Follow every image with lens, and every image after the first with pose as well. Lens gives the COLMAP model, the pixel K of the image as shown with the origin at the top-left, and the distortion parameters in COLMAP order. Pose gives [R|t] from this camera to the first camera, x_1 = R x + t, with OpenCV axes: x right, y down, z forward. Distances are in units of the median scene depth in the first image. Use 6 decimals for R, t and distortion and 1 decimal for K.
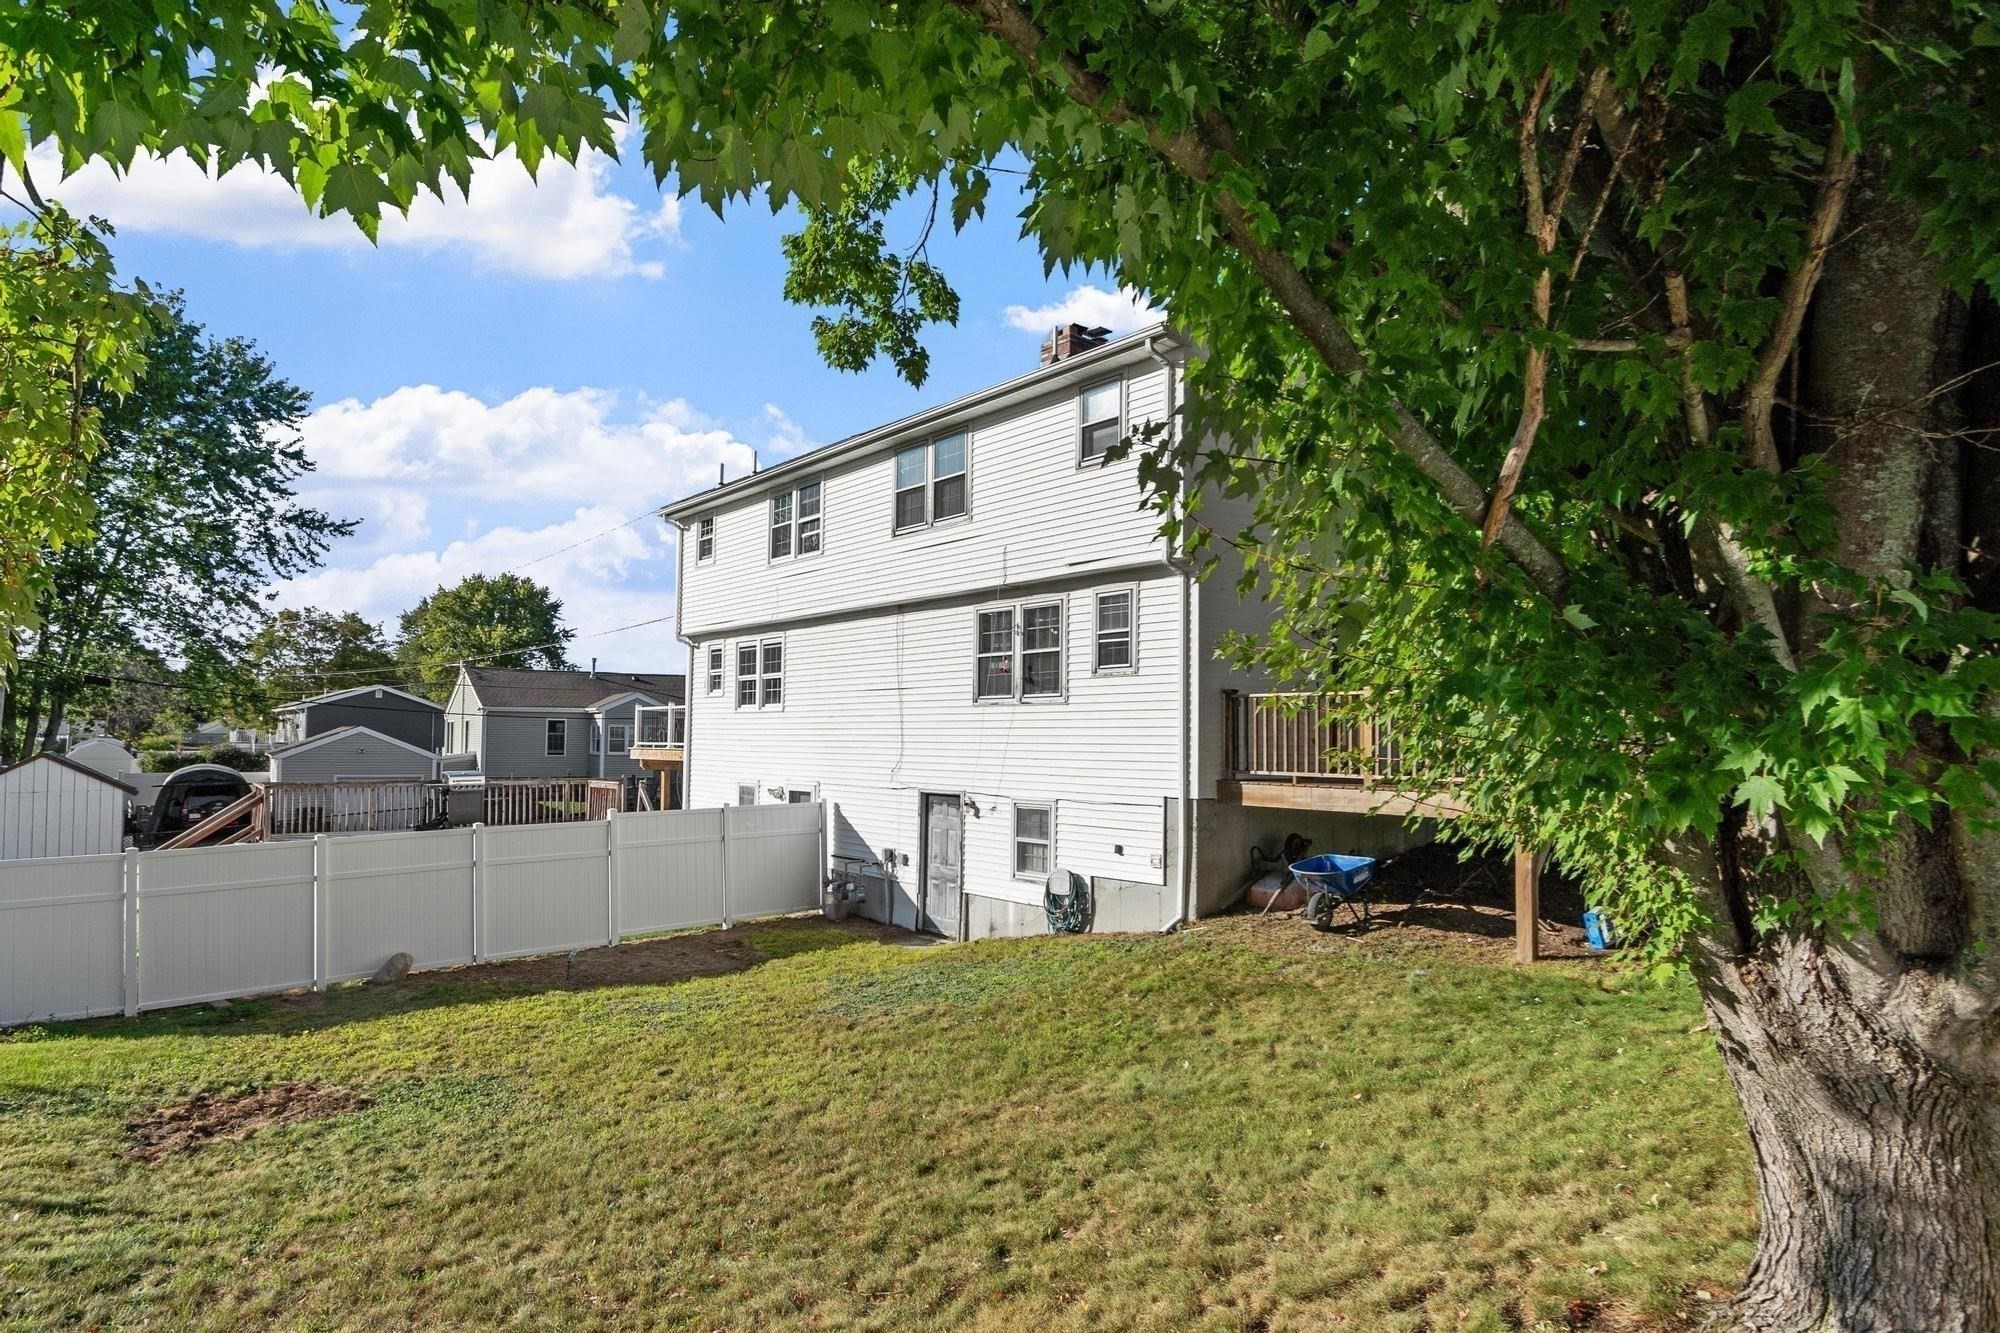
lens RADIAL K [[1101.7, 0, 999.7], [0, 1101.7, 700.3], [0, 0, 1]] dist [0.000739, 0.000265]
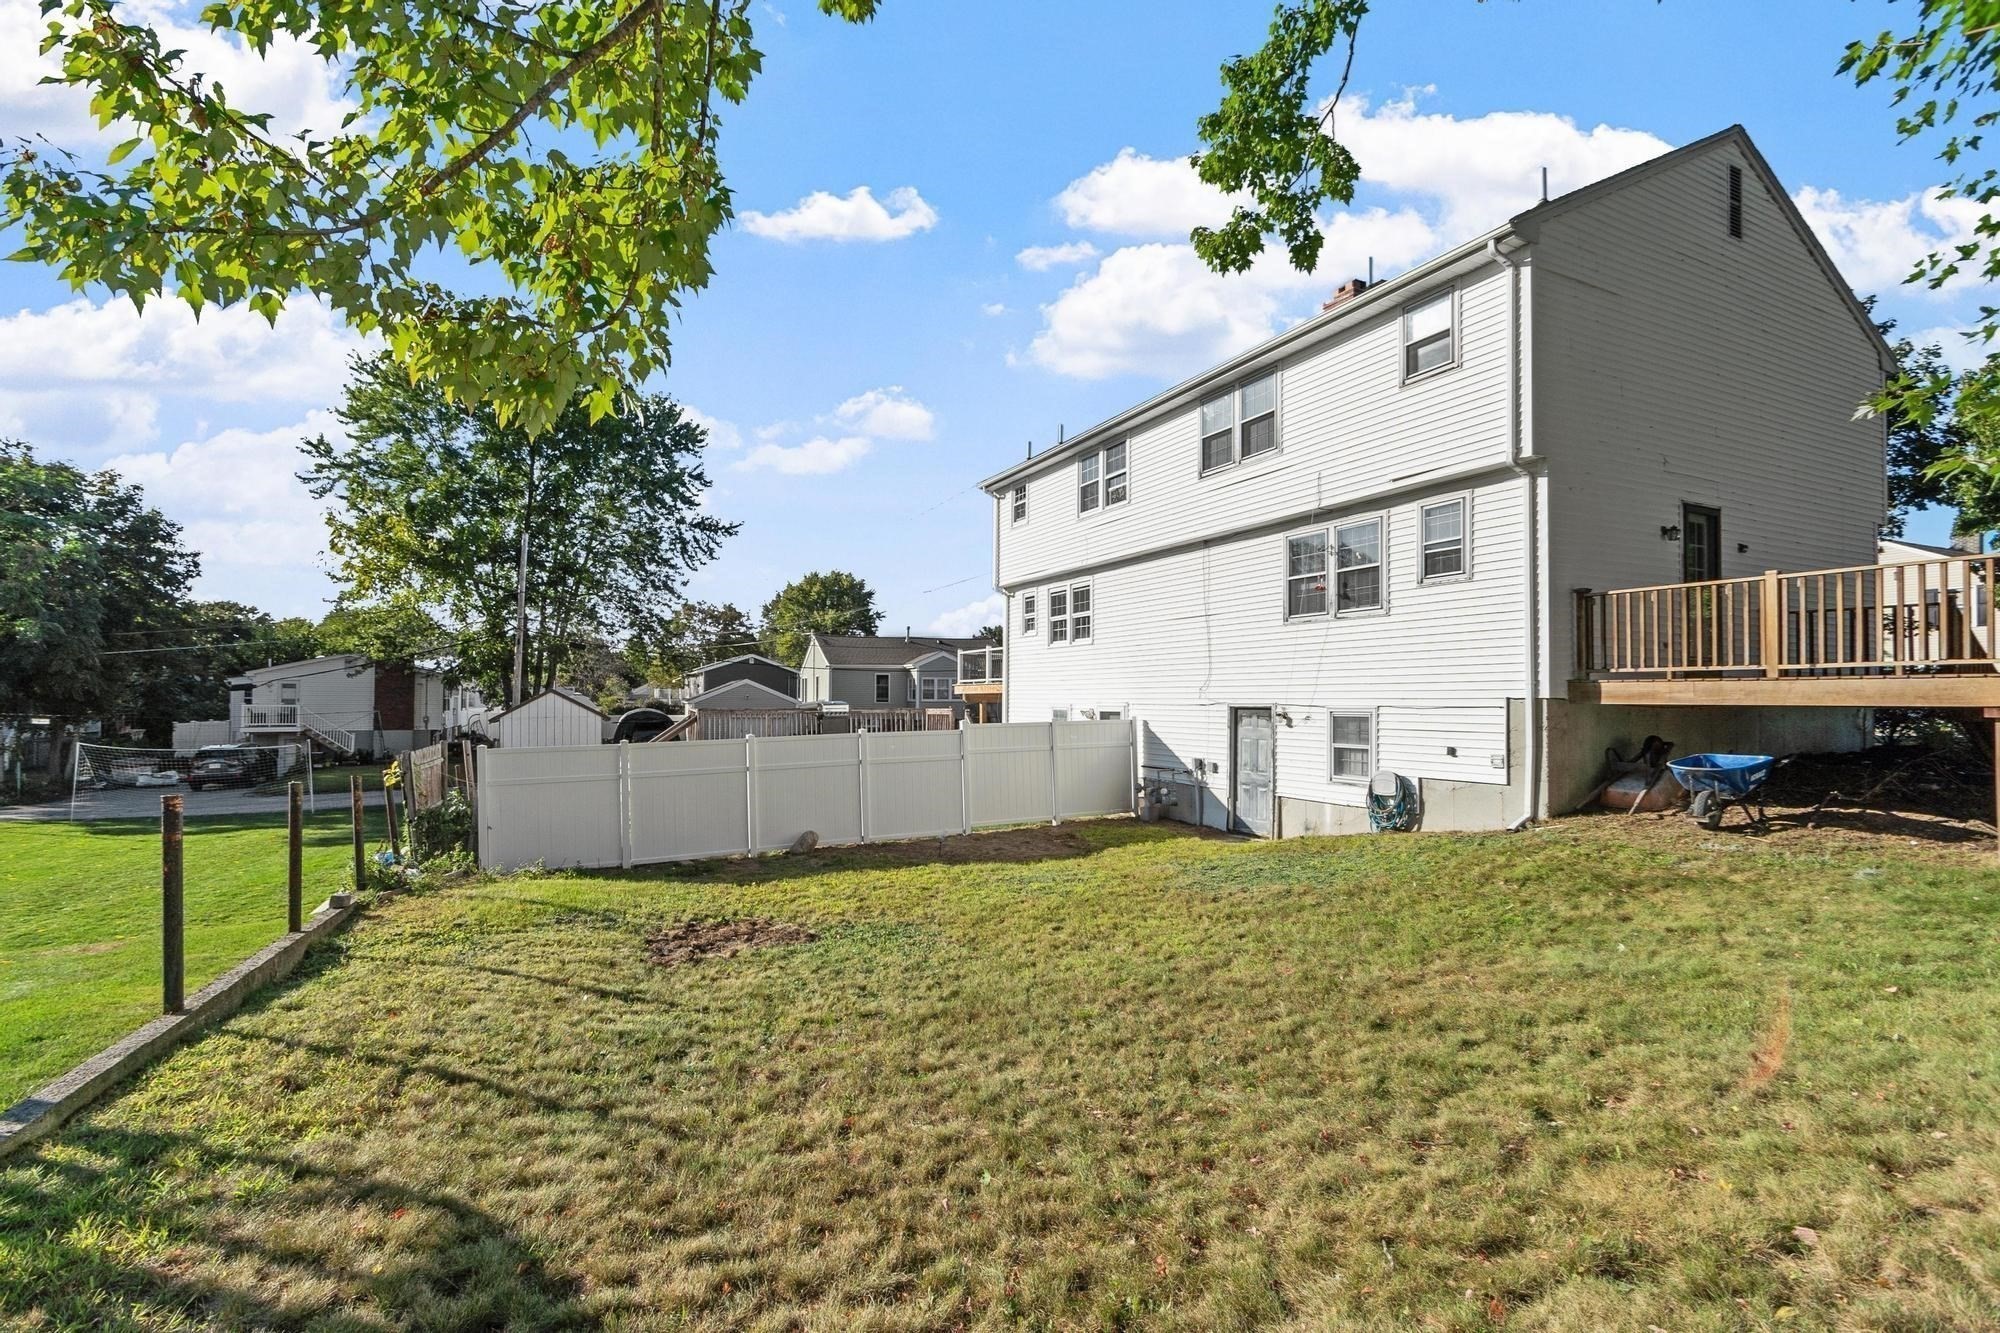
lens RADIAL K [[904.9, 0, 980.7], [0, 904.9, 688.3], [0, 0, 1]] dist [0.001945, 0.000151]
pose [[0.966746, -0.006828, -0.255648, -0.101713], [0.012661, 0.999696, 0.021178, 0.053401], [0.255426, -0.023710, 0.966538, 0.071252]]
